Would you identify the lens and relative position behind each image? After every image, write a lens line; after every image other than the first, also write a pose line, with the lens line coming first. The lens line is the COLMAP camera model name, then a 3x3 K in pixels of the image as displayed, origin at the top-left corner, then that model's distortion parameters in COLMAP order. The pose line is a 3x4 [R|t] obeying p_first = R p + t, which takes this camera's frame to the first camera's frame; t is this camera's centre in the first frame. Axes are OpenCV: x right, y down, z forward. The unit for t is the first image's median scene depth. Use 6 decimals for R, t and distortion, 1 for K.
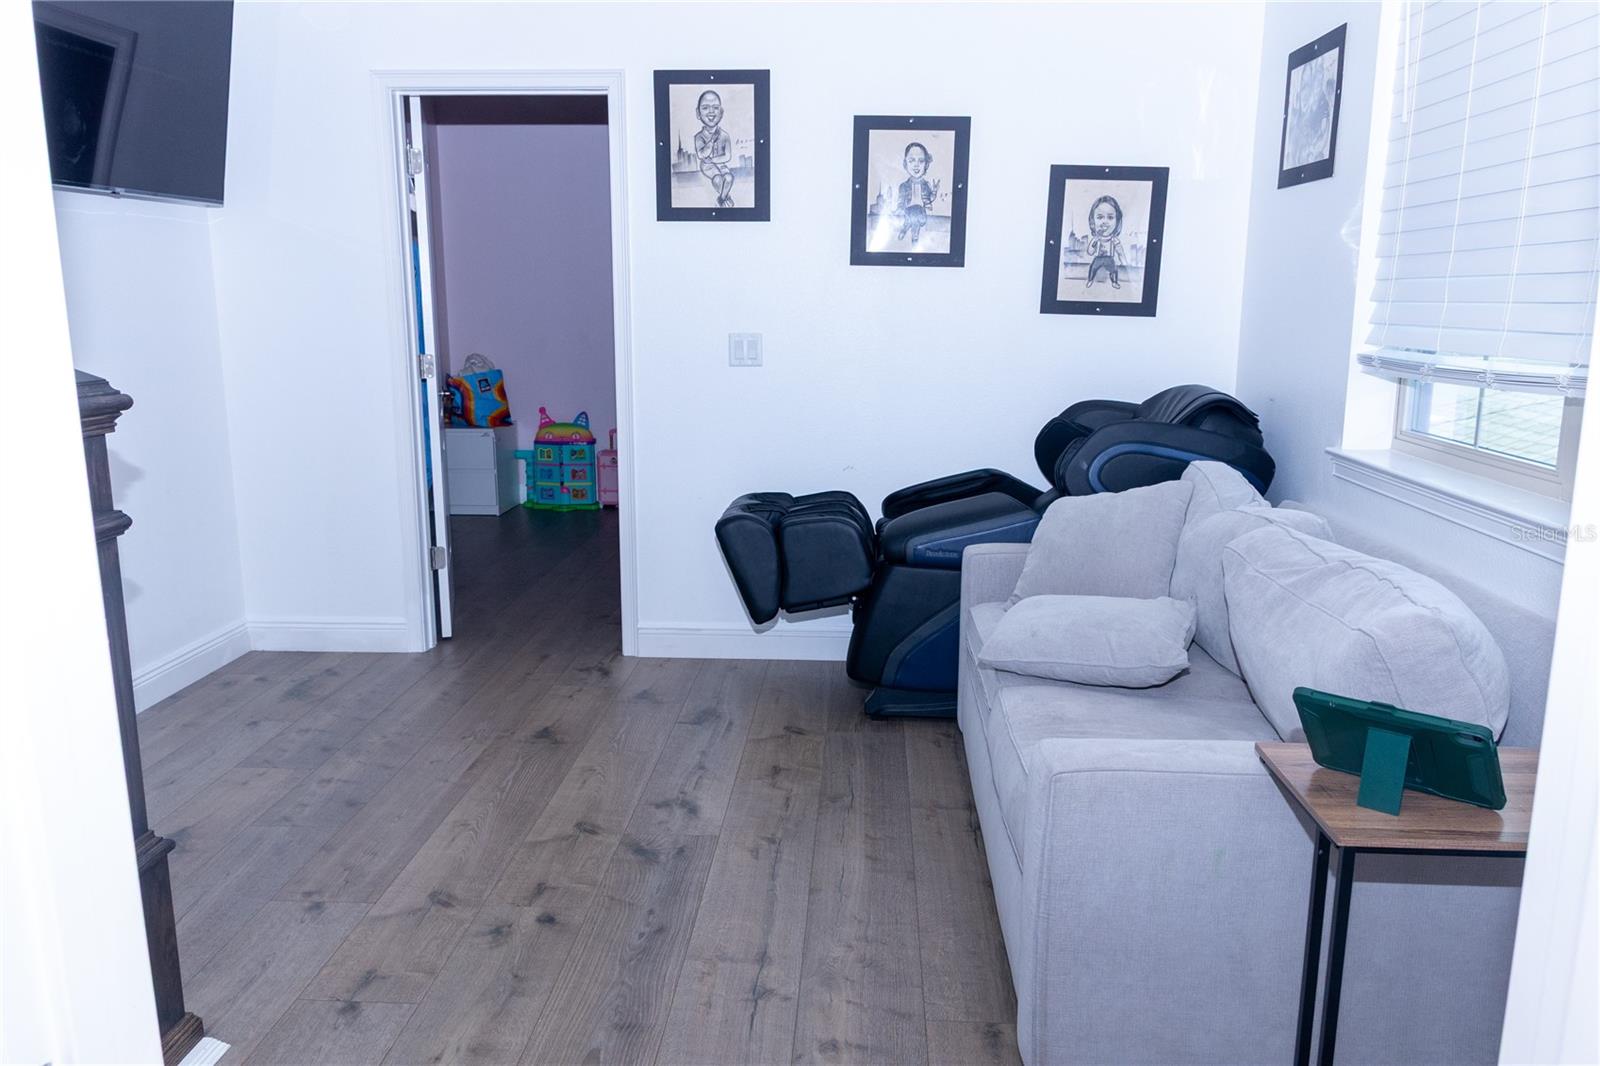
lens RADIAL K [[1218.4, 0, 808.2], [0, 1218.4, 538.3], [0, 0, 1]] dist [0.025467, -0.034109]
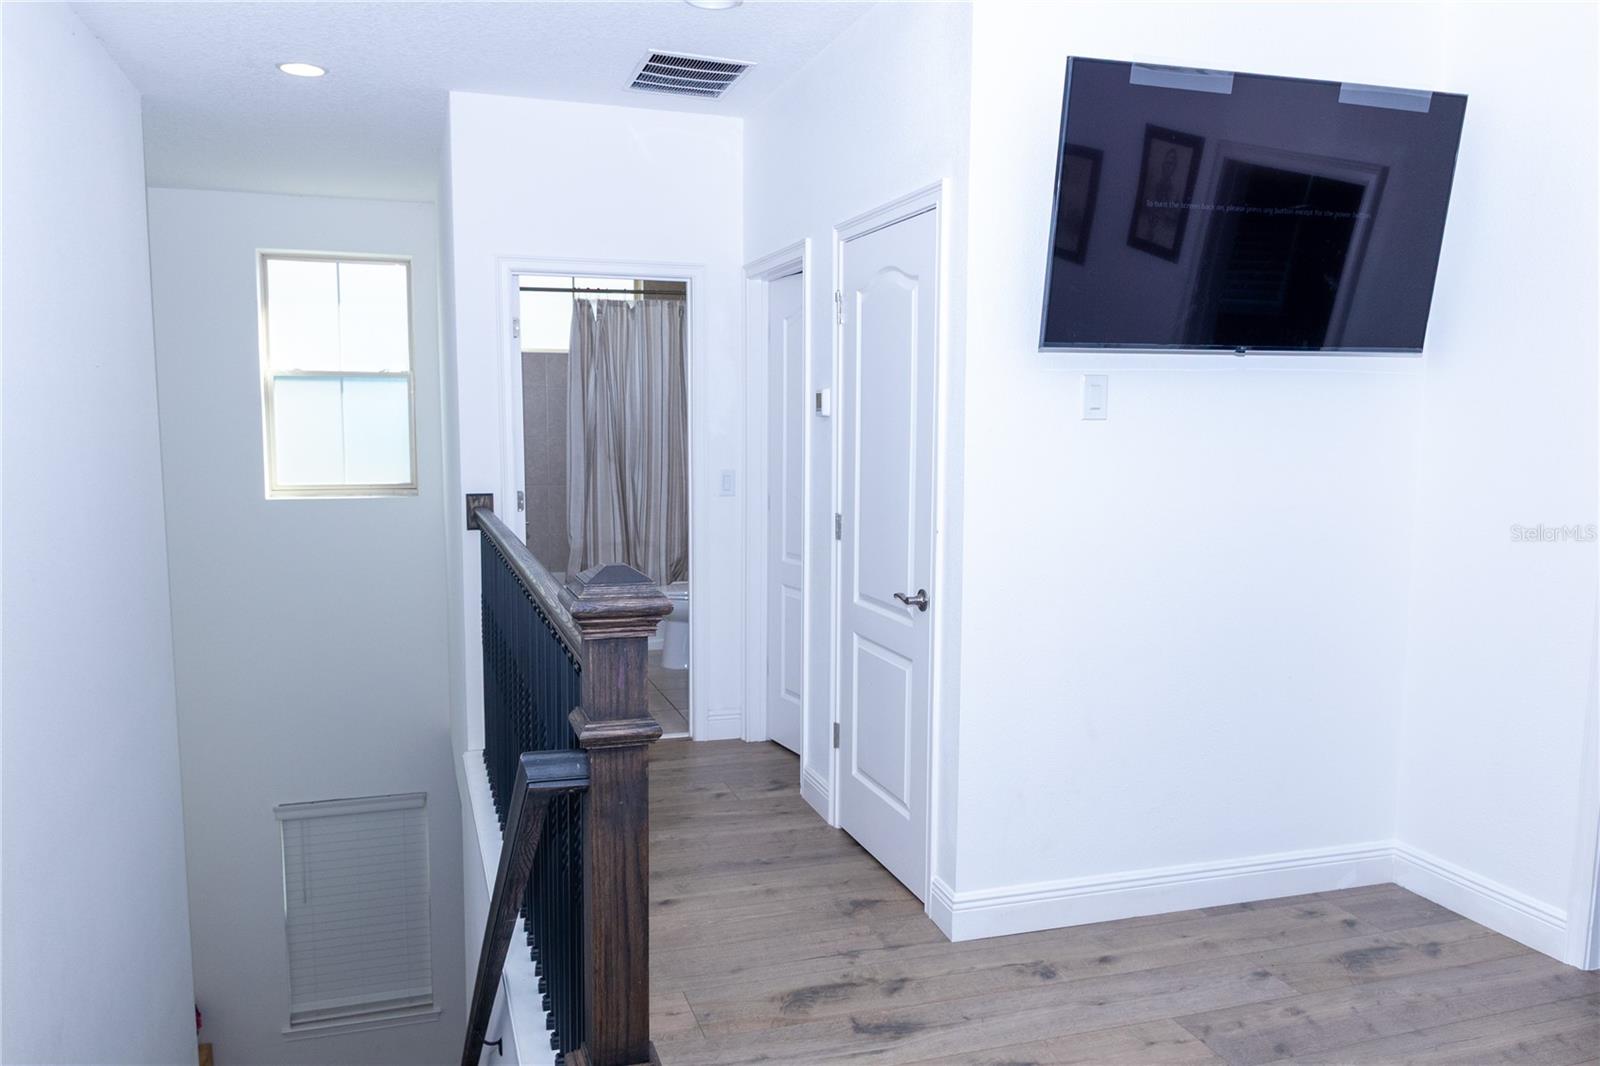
lens RADIAL K [[1218.4, 0, 850.5], [0, 1218.4, 529.4], [0, 0, 1]] dist [0.025467, -0.034109]
pose [[0.376837, 0.079030, -0.922902, 0.182335], [-0.185106, 0.982681, 0.008567, -0.101806], [0.907595, 0.167606, 0.384940, 0.406233]]
